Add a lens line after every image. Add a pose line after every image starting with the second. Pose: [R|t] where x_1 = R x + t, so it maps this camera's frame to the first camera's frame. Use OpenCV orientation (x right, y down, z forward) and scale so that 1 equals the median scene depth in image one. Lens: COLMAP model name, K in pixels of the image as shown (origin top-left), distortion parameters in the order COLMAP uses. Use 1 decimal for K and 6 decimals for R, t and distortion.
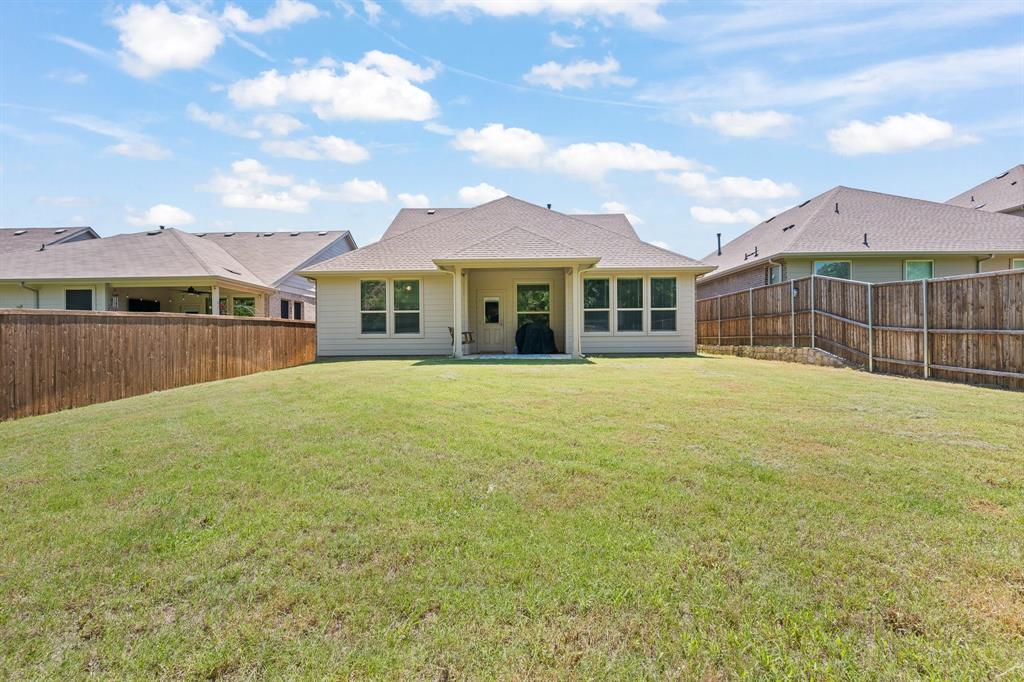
lens RADIAL K [[444.2, 0, 514.8], [0, 444.2, 342.7], [0, 0, 1]] dist [-0.002338, -0.000210]
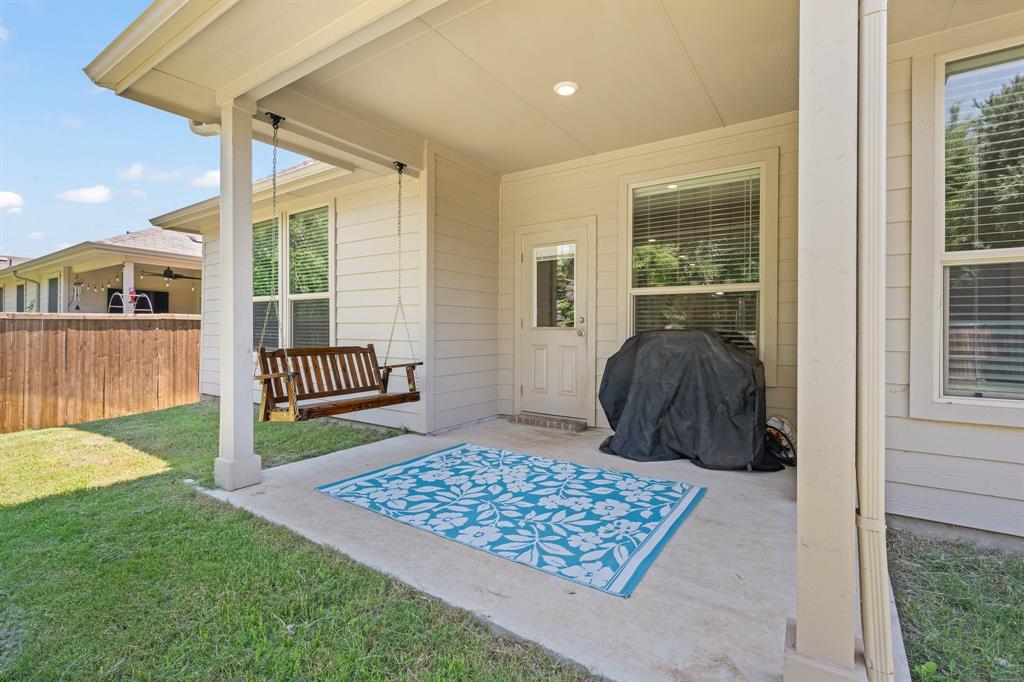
lens RADIAL K [[467.4, 0, 512.8], [0, 467.4, 355.5], [0, 0, 1]] dist [-0.002035, -0.000195]
pose [[0.848902, 0.034722, -0.527409, 0.110654], [-0.011898, 0.998842, 0.046608, -0.043302], [0.528417, -0.033290, 0.848332, 0.765510]]
